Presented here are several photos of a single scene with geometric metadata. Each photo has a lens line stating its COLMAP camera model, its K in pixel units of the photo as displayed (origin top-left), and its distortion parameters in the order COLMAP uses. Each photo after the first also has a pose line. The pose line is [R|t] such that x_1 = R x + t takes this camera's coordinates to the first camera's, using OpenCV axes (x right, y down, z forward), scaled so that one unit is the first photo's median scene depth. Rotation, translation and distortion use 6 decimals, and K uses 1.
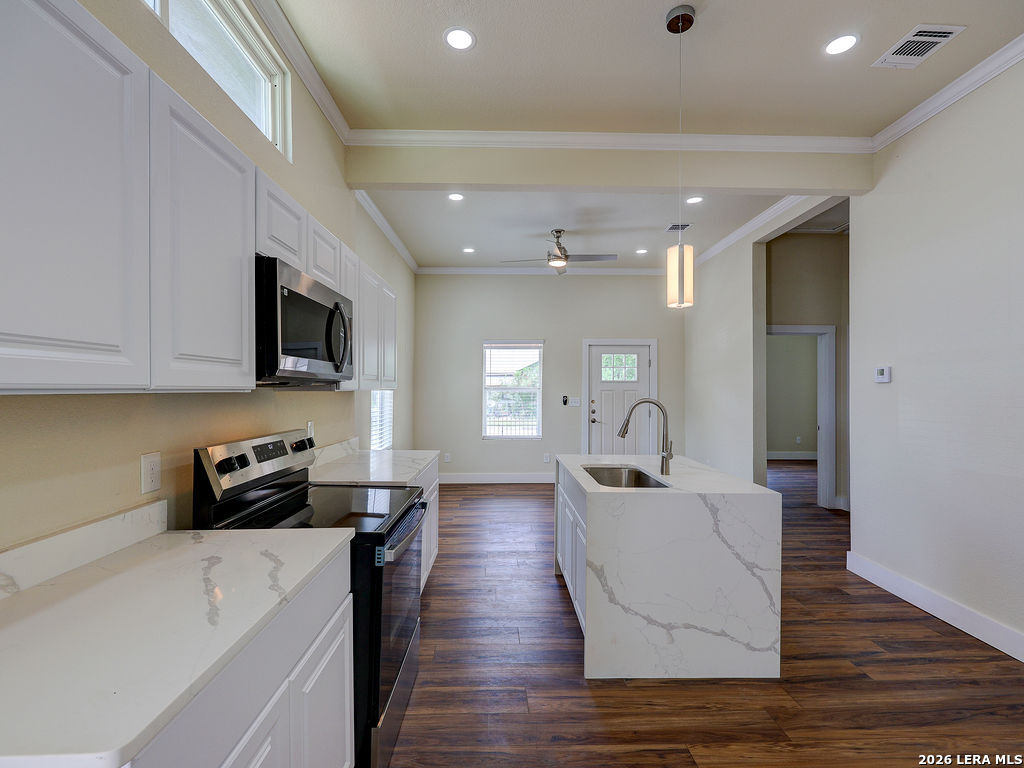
lens RADIAL K [[463.7, 0, 511.4], [0, 463.7, 384.1], [0, 0, 1]] dist [0.001071, -0.000377]
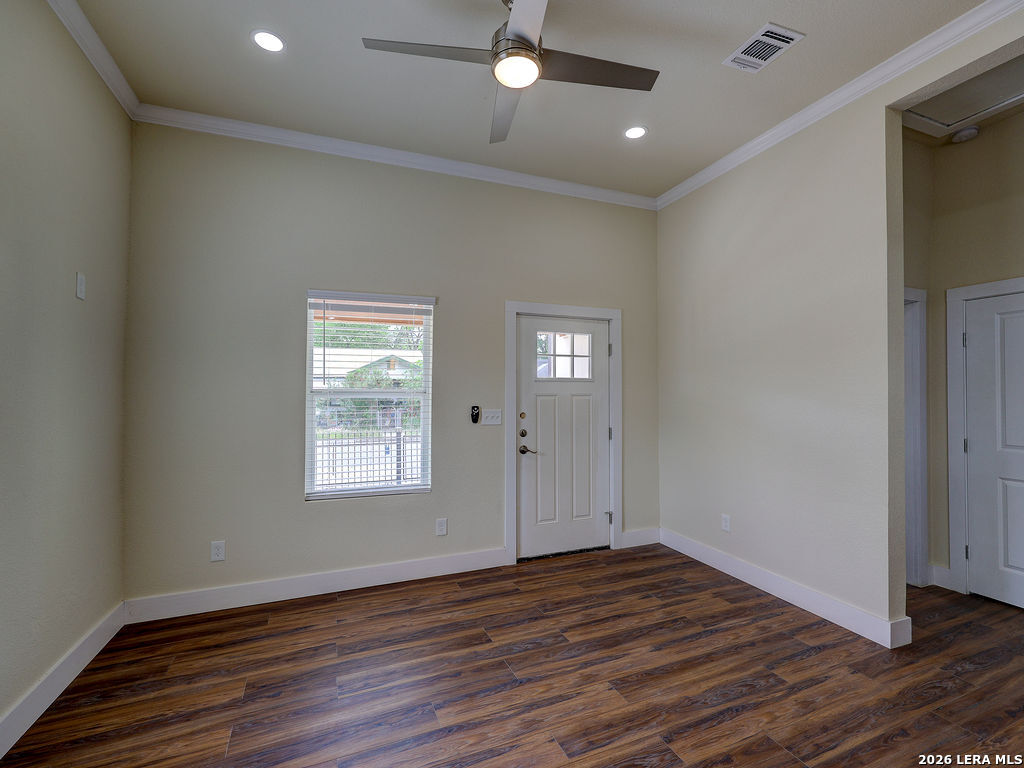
lens RADIAL K [[463.7, 0, 515.0], [0, 463.7, 388.2], [0, 0, 1]] dist [0.001071, -0.000377]
pose [[0.934416, 0.001582, 0.356180, -0.031238], [-0.001292, 0.999999, -0.001050, 0.005535], [-0.356181, 0.000521, 0.934417, 0.484389]]
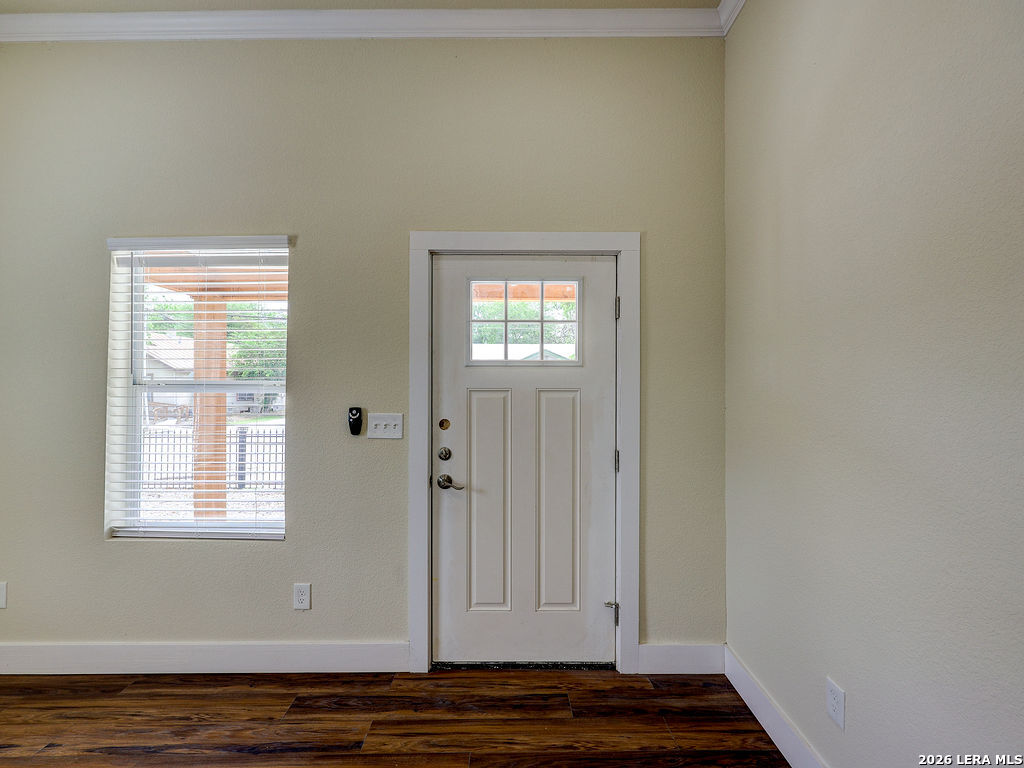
lens RADIAL K [[463.7, 0, 518.4], [0, 463.7, 388.2], [0, 0, 1]] dist [0.001071, -0.000377]
pose [[0.999694, 0.001099, -0.024697, 0.237299], [-0.000814, 0.999933, 0.011523, 0.008097], [0.024708, -0.011499, 0.999629, 0.672089]]
